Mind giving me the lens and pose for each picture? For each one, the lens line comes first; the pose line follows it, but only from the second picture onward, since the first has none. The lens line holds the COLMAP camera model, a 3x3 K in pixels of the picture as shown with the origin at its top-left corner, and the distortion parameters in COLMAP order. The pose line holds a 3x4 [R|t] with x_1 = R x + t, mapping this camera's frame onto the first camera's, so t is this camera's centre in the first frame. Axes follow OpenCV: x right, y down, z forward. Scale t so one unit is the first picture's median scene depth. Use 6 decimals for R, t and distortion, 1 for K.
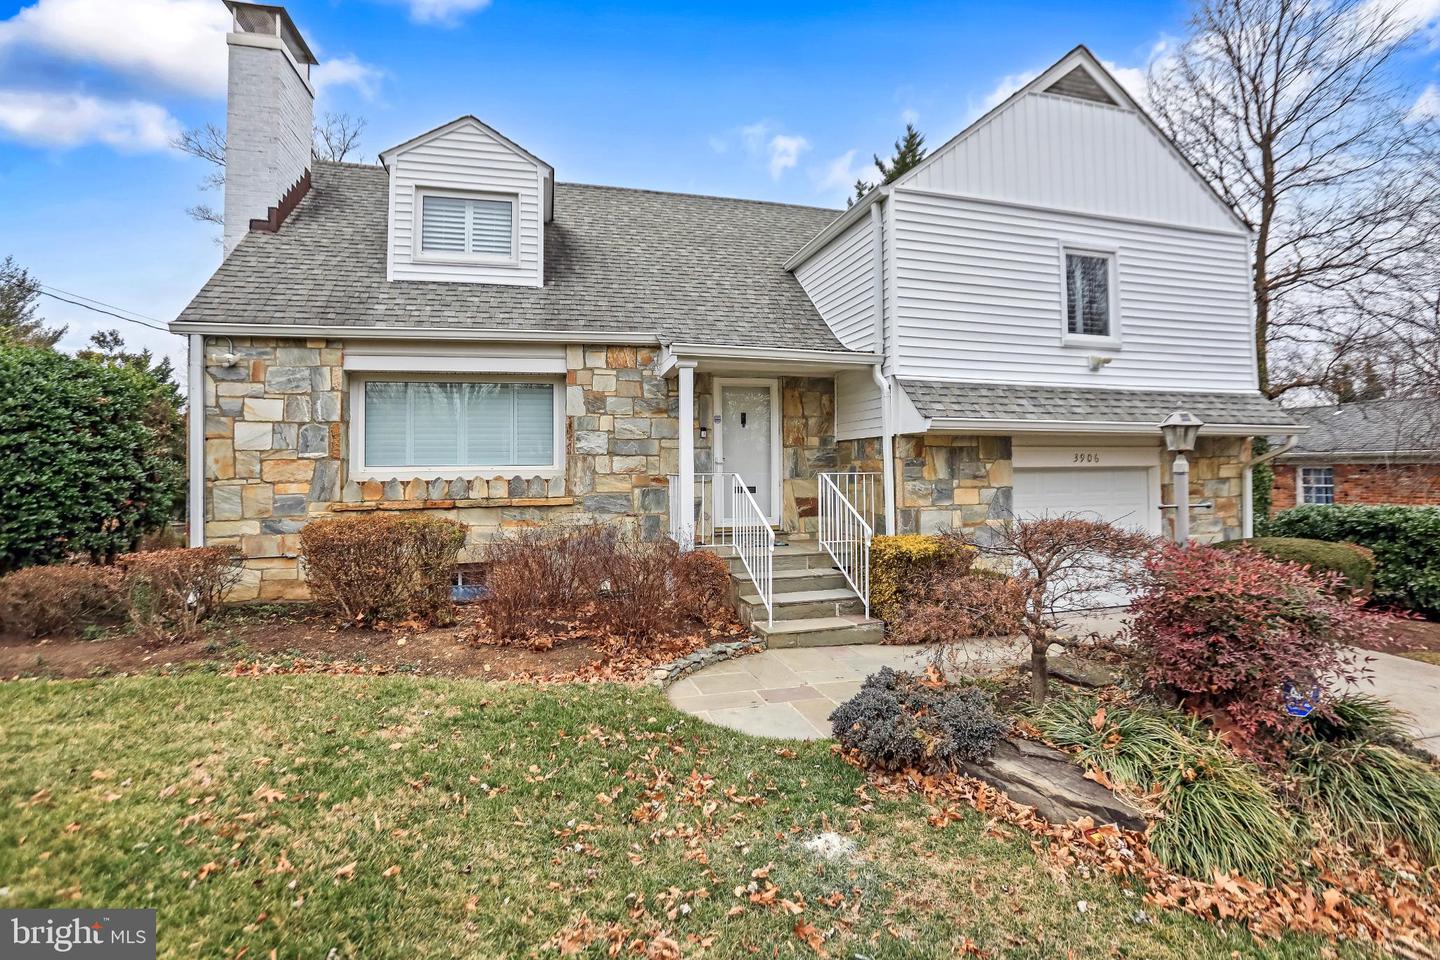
lens RADIAL K [[662.9, 0, 724.8], [0, 662.9, 477.5], [0, 0, 1]] dist [-0.073161, 0.026302]
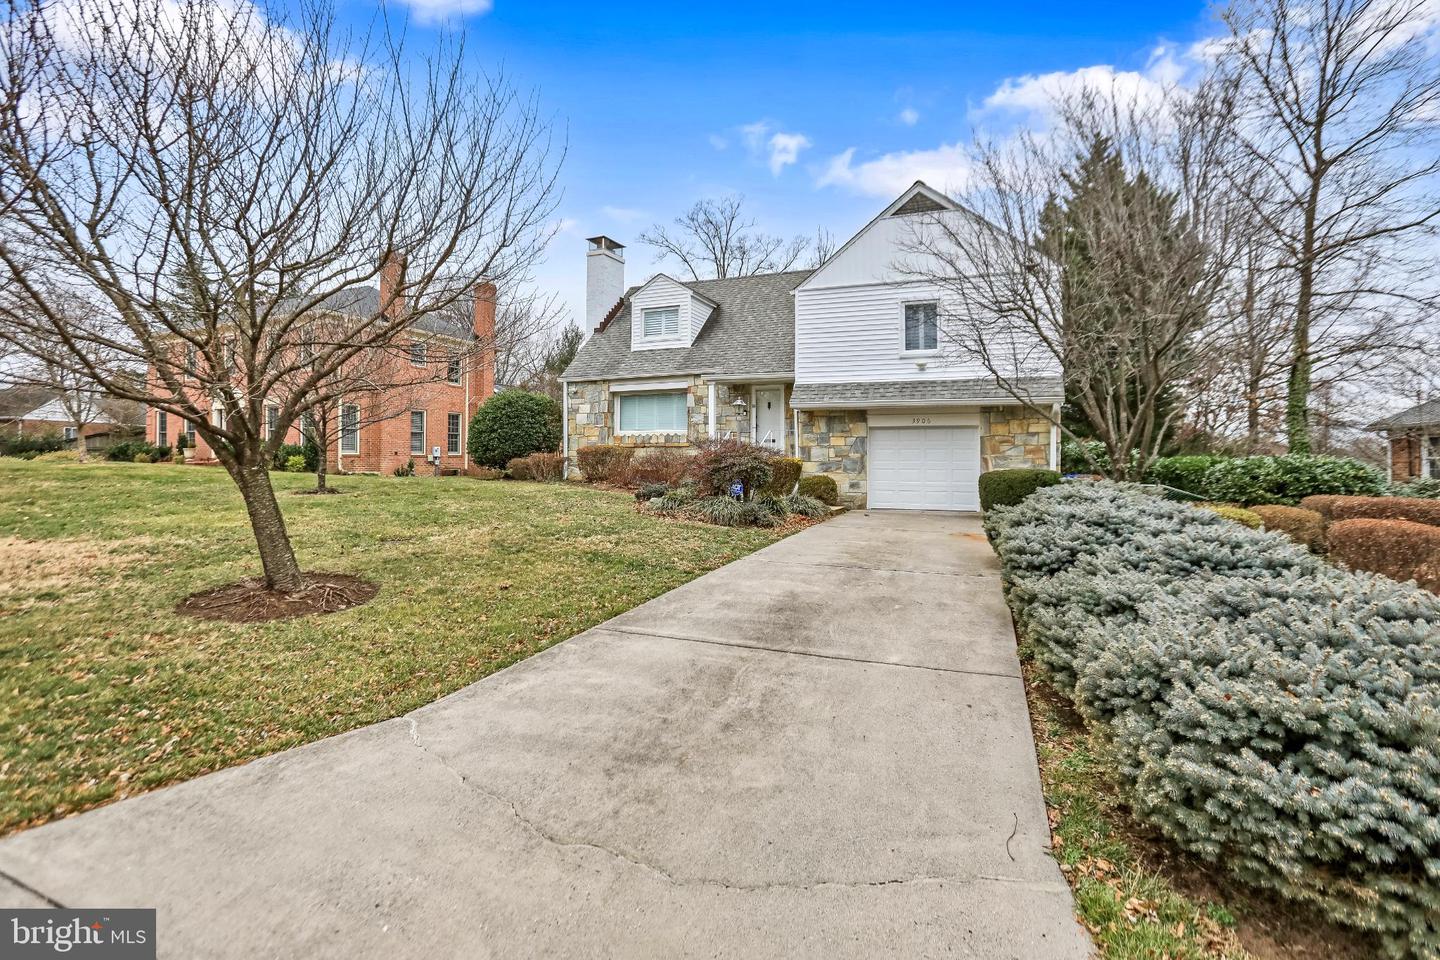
lens RADIAL K [[662.9, 0, 724.8], [0, 662.9, 477.5], [0, 0, 1]] dist [-0.073161, 0.026302]
pose [[0.801244, 0.028529, -0.597657, 1.212660], [-0.018300, 0.999564, 0.023181, 0.091831], [0.598057, -0.007637, 0.801417, -0.733776]]
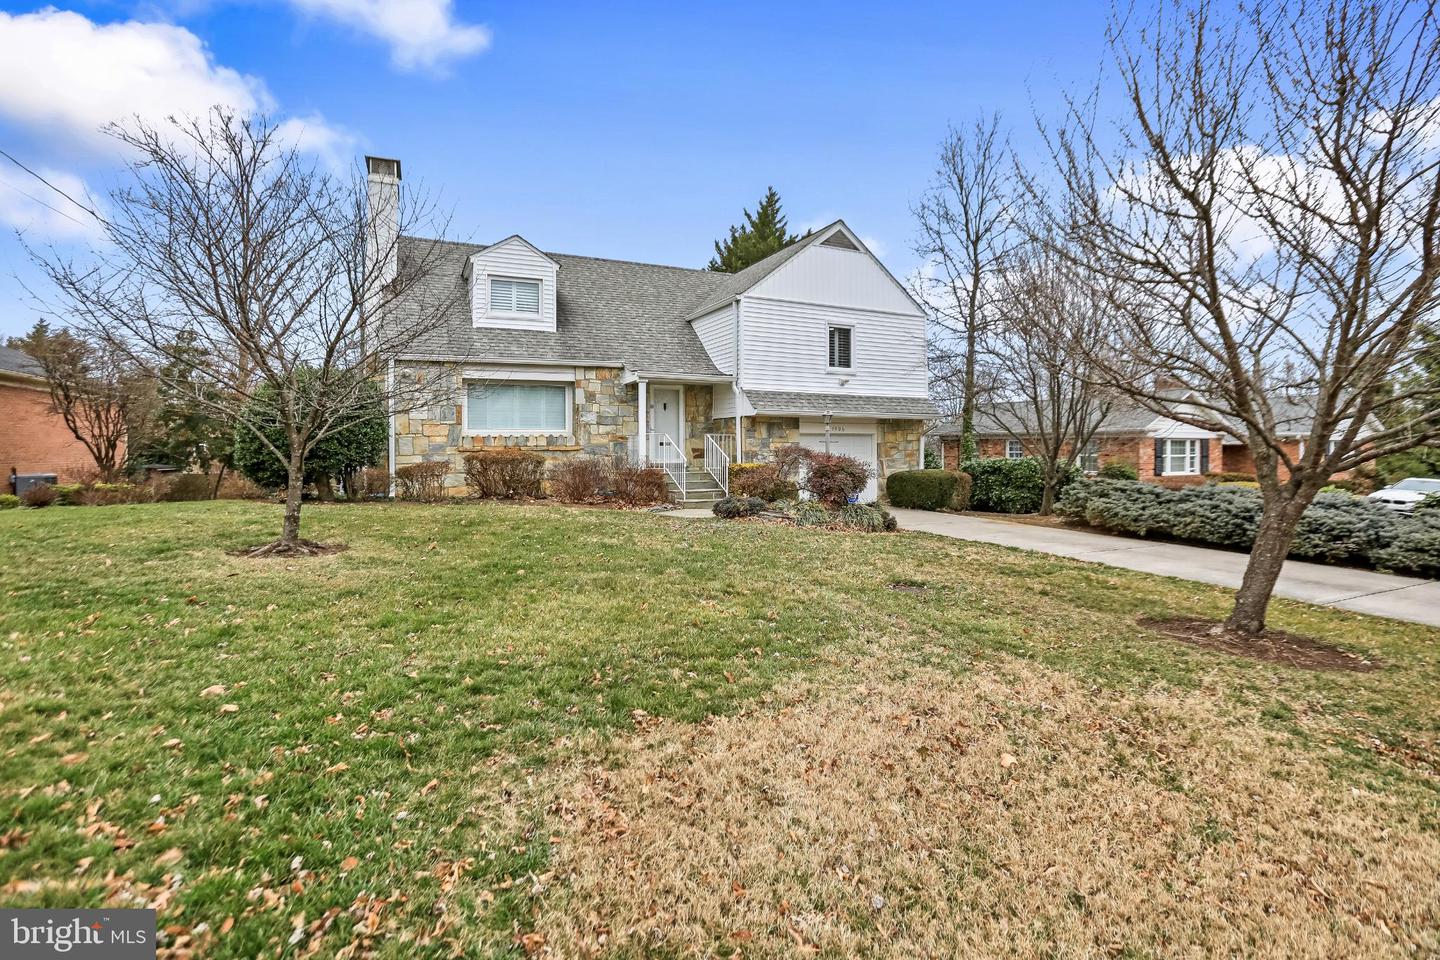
lens RADIAL K [[662.9, 0, 724.8], [0, 662.9, 477.5], [0, 0, 1]] dist [-0.073161, 0.026302]
pose [[0.983199, -0.000719, 0.182535, -0.161970], [-0.005404, 0.999439, 0.033046, 0.054708], [-0.182457, -0.033477, 0.982644, -0.966189]]
